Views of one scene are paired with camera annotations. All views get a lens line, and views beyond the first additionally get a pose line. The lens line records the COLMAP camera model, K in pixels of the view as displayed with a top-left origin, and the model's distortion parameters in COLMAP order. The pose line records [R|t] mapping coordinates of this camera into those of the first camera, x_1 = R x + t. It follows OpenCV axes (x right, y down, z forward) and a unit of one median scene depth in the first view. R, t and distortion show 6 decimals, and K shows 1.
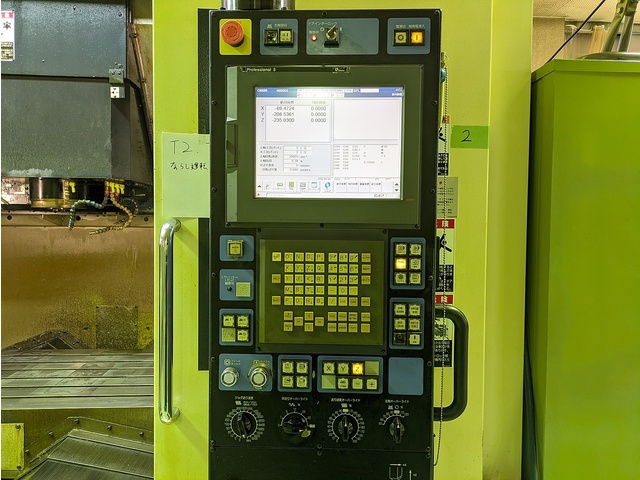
lens RADIAL K [[470.6, 0, 324.3], [0, 470.6, 239.2], [0, 0, 1]] dist [0.053953, -0.063109]
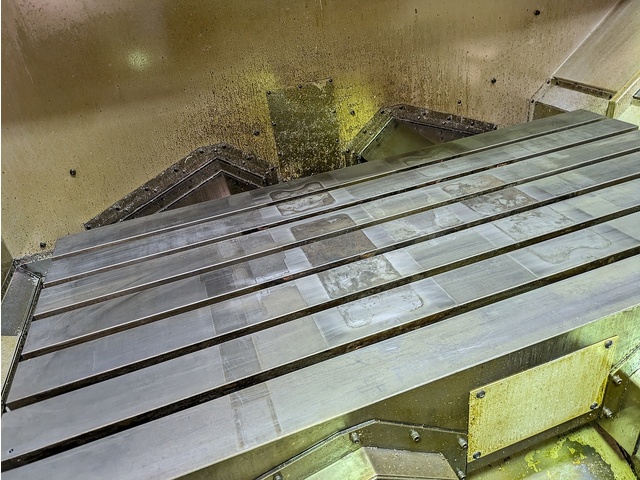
lens RADIAL K [[470.6, 0, 324.3], [0, 470.6, 239.2], [0, 0, 1]] dist [0.053953, -0.063109]
pose [[0.955578, -0.241951, 0.168319, -0.752662], [0.133781, 0.864911, 0.483768, 0.040842], [-0.262629, -0.439760, 0.858858, 0.573182]]
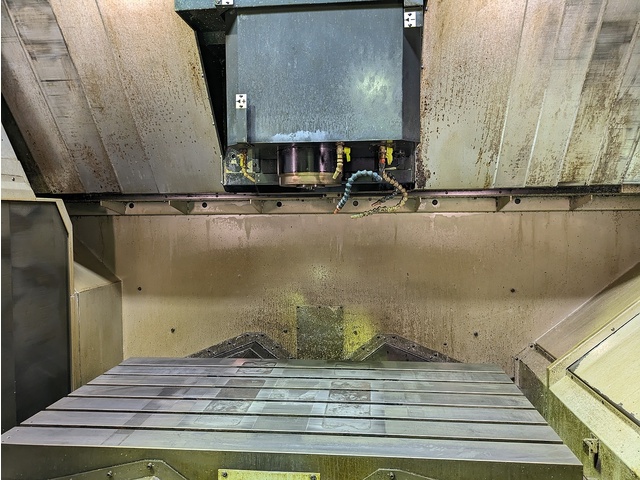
lens RADIAL K [[470.6, 0, 324.3], [0, 470.6, 239.2], [0, 0, 1]] dist [0.053953, -0.063109]
pose [[0.986934, -0.012074, -0.160669, -0.397717], [0.014324, 0.999815, 0.012854, 0.013394], [0.160485, -0.014987, 0.986925, 0.224936]]
